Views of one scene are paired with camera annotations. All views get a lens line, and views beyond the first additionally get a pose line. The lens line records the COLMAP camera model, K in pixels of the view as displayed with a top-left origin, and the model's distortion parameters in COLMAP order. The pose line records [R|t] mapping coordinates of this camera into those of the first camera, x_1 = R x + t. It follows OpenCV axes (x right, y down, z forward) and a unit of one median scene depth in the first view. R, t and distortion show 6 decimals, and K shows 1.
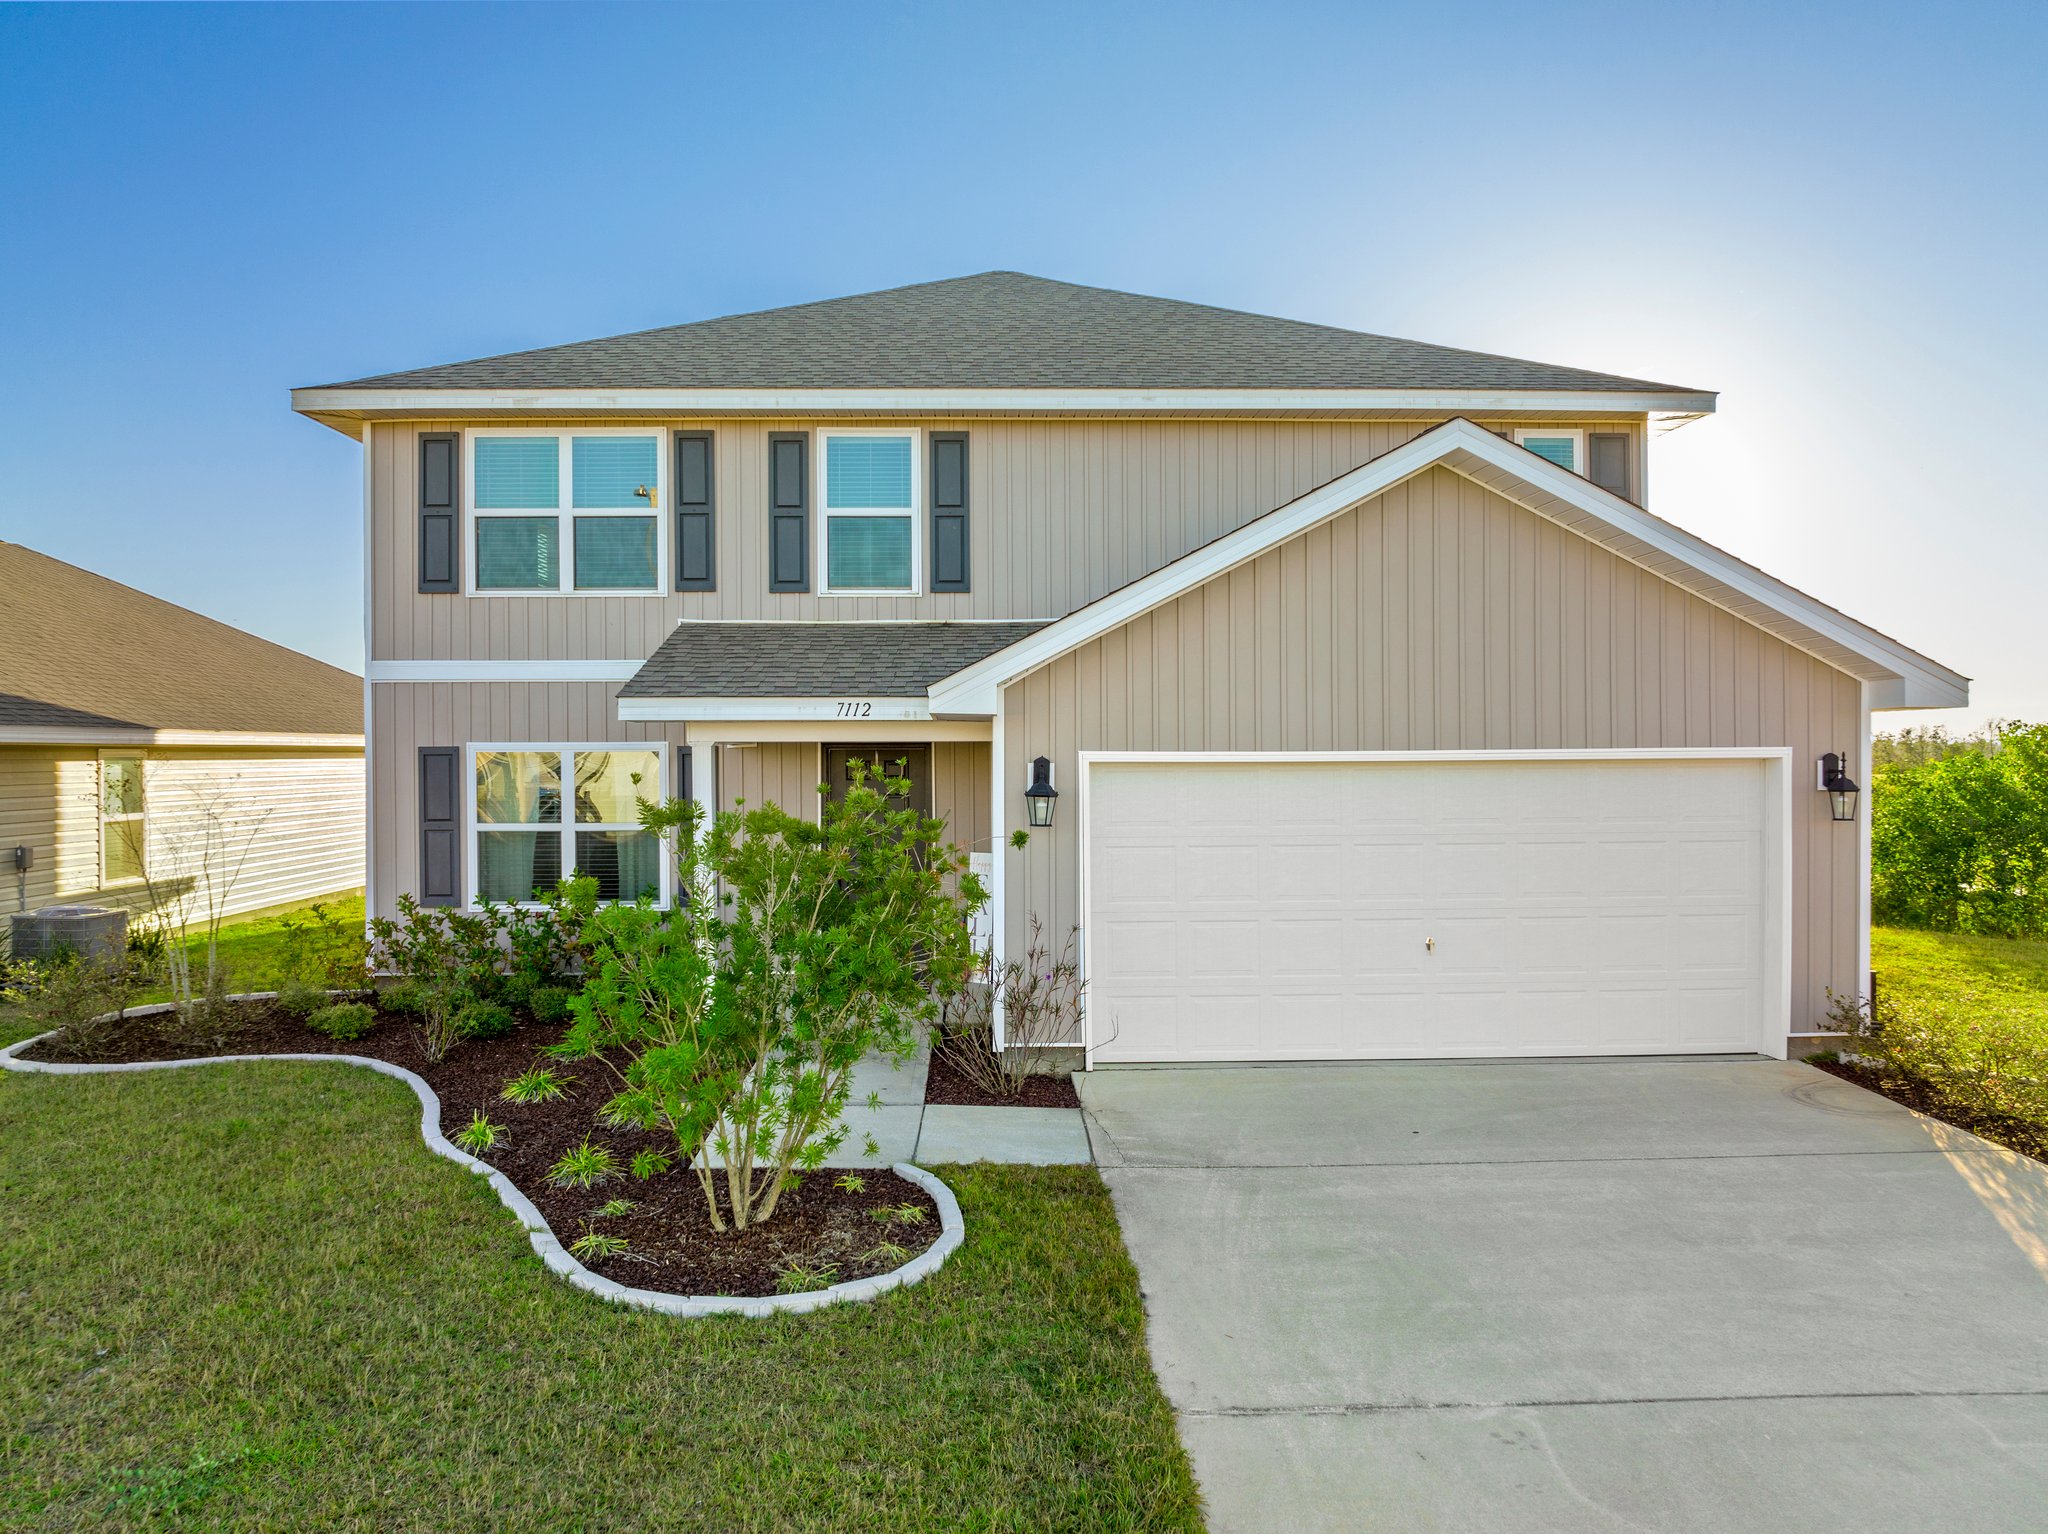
lens RADIAL K [[1437.3, 0, 1024.0], [0, 1437.3, 767.0], [0, 0, 1]] dist [-0.034813, -0.004182]
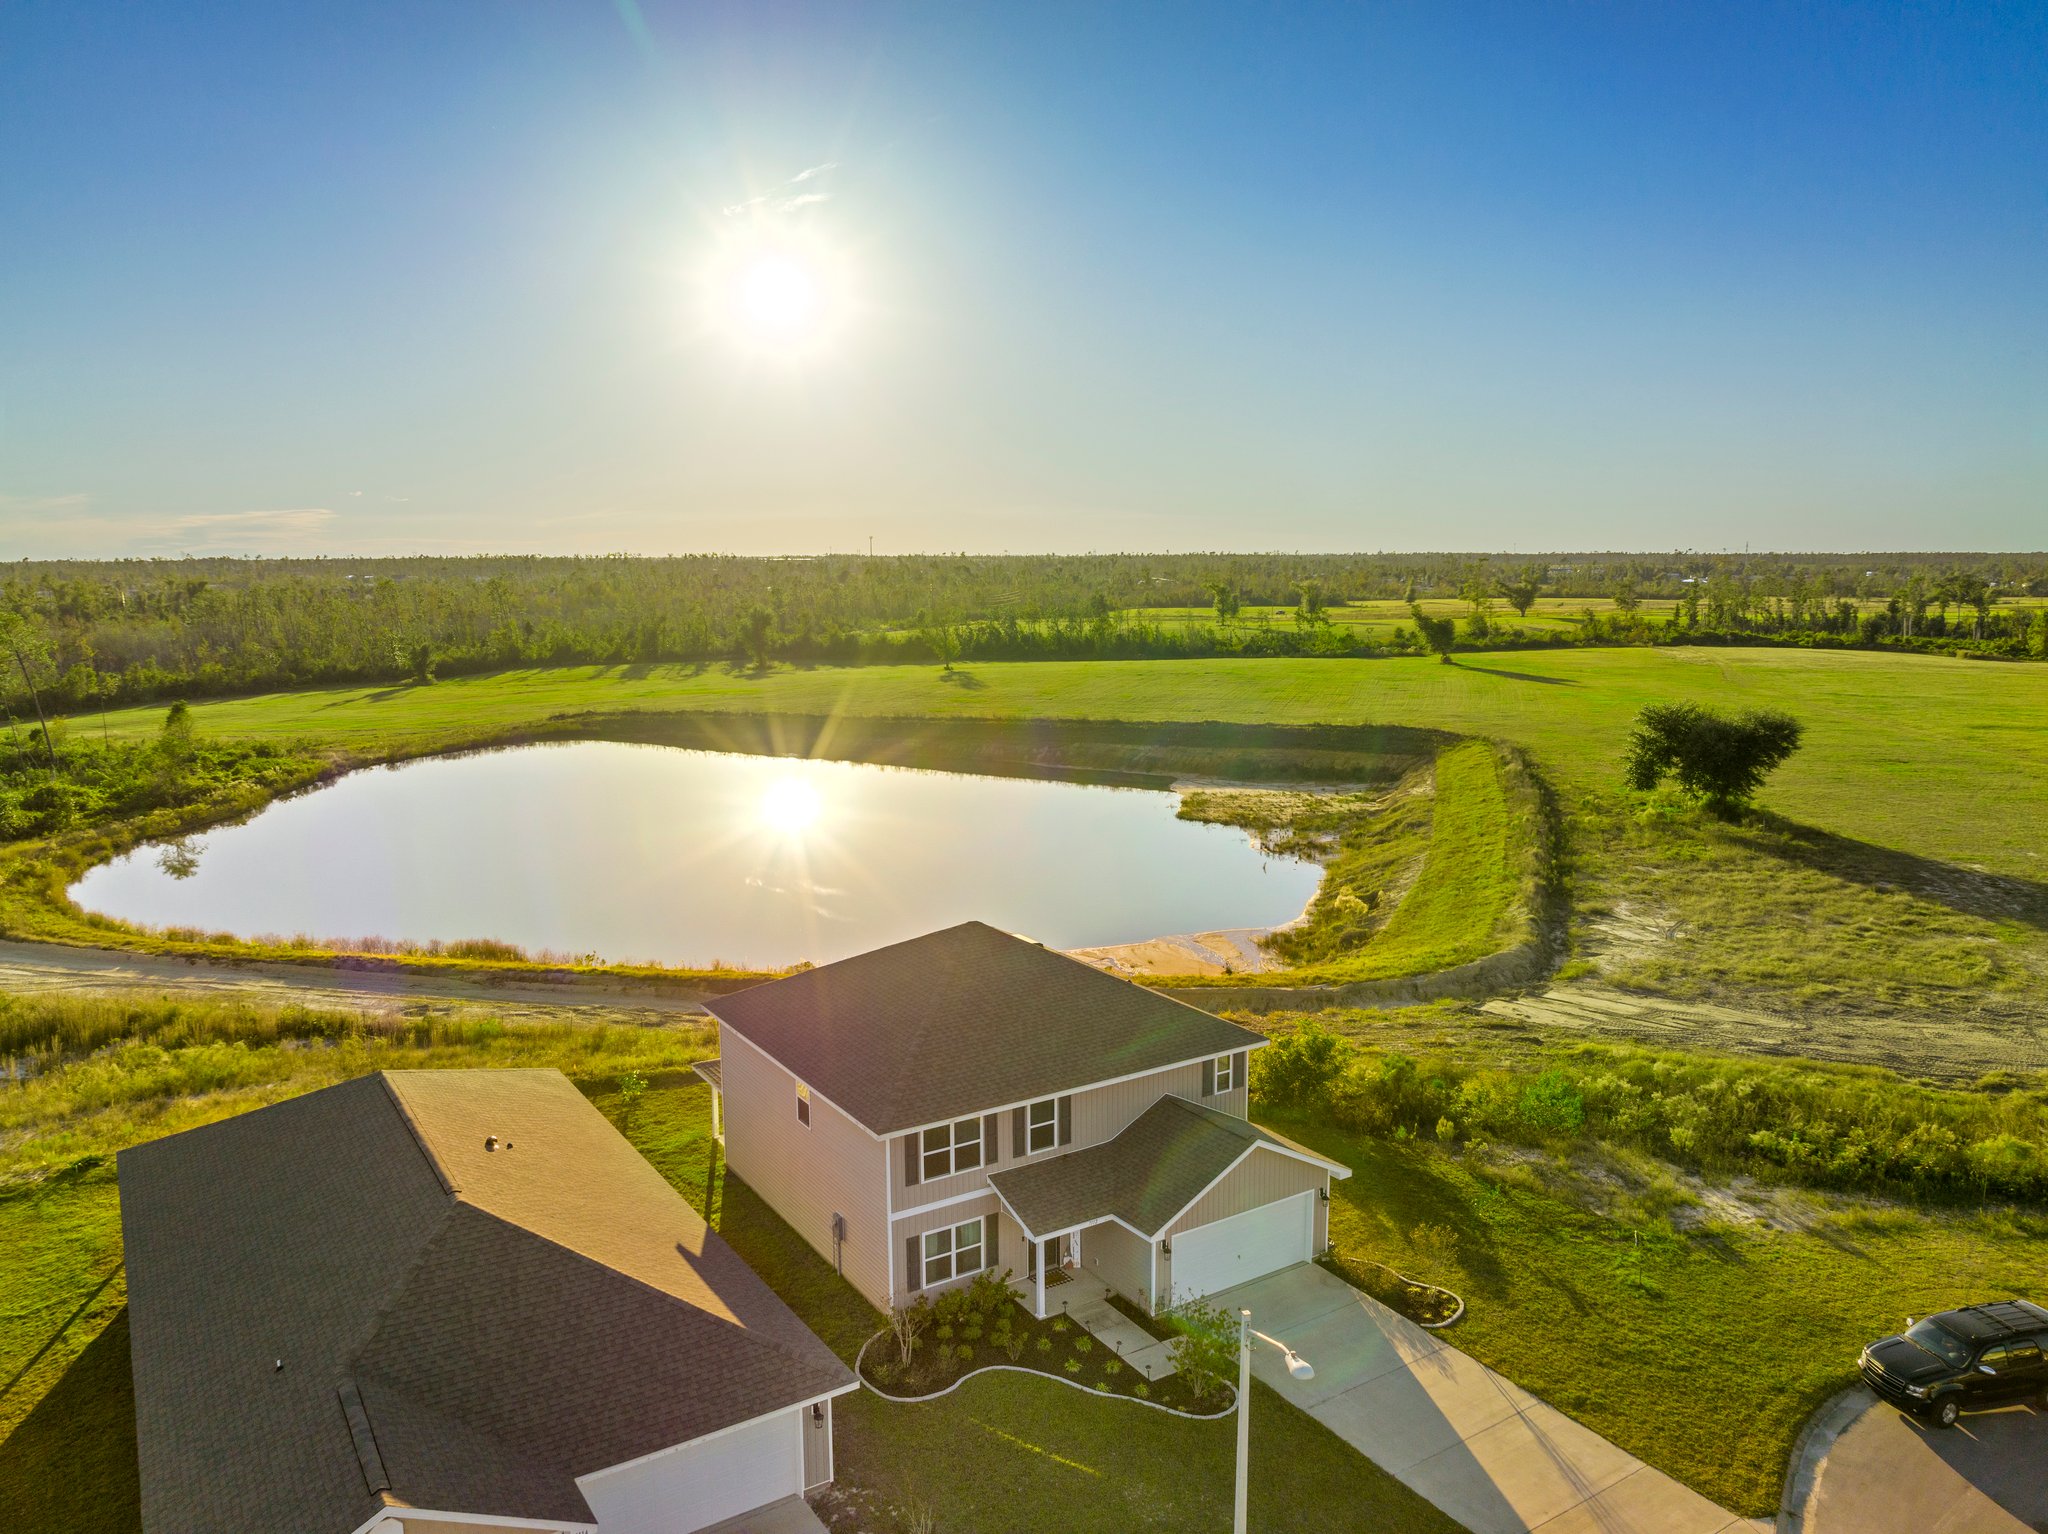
lens RADIAL K [[1433.9, 0, 1024.0], [0, 1433.9, 767.0], [0, 0, 1]] dist [-0.038943, -0.004588]
pose [[0.854771, -0.074520, 0.513627, -2.117964], [0.004131, 0.990584, 0.136845, -1.736292], [-0.518989, -0.114850, 0.847030, -1.813656]]
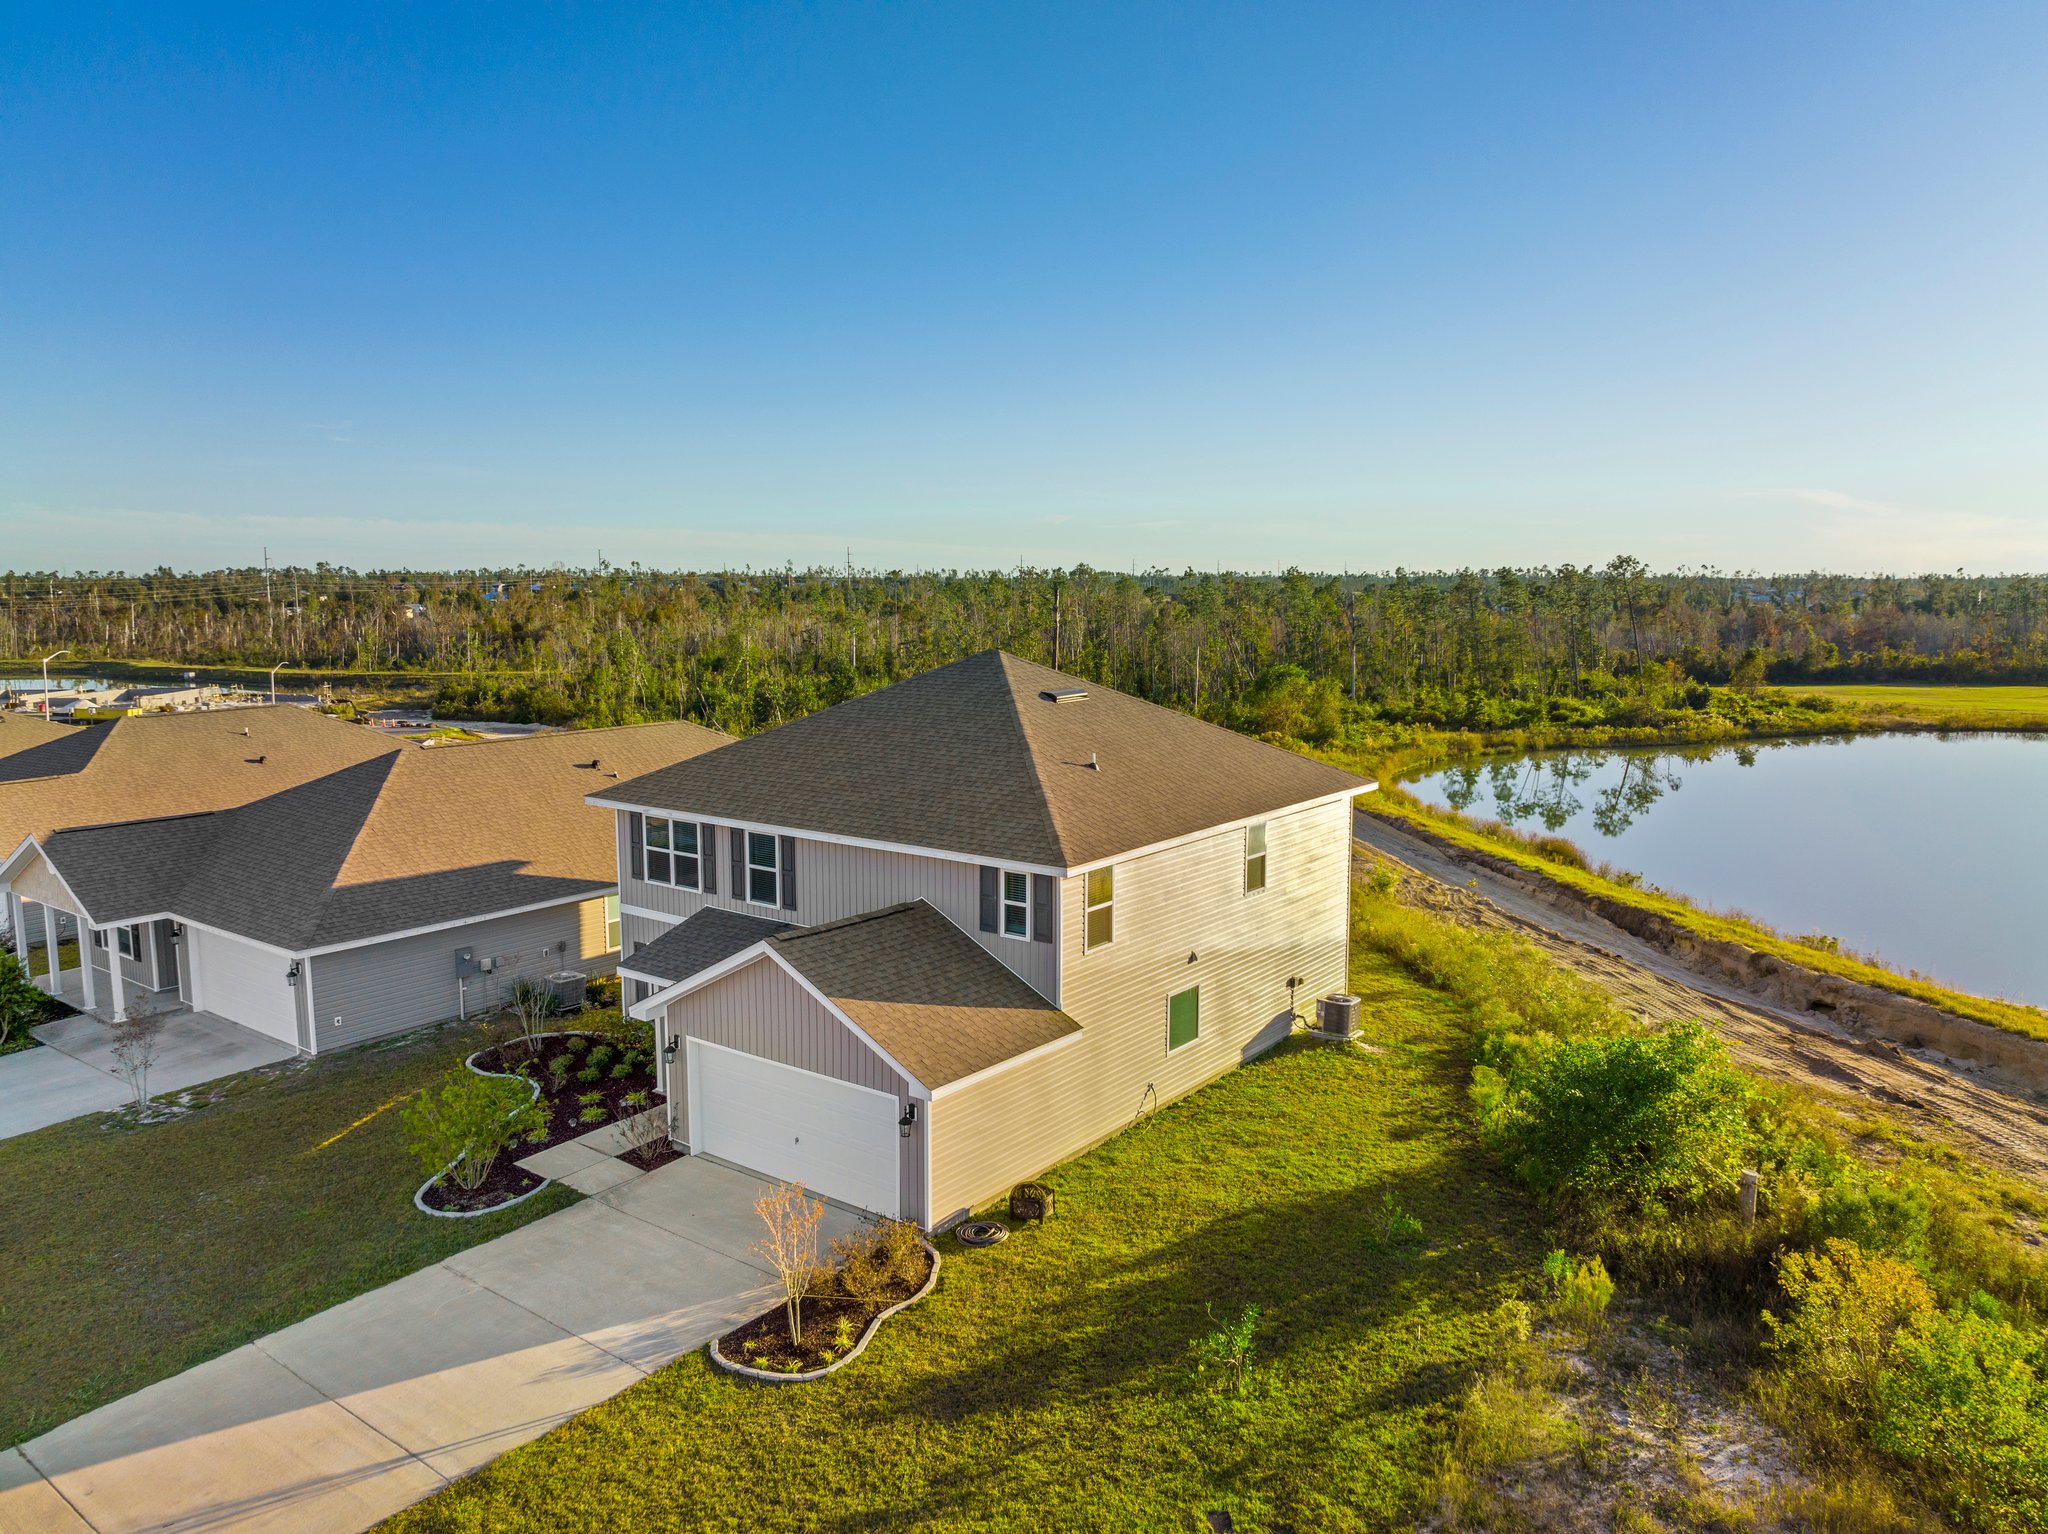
lens RADIAL K [[1437.3, 0, 1024.0], [0, 1437.3, 767.0], [0, 0, 1]] dist [-0.034813, -0.004182]
pose [[0.781645, 0.085199, -0.617877, 2.047448], [-0.008859, 0.992043, 0.125585, -0.811445], [0.623661, -0.092689, 0.776180, -0.558757]]
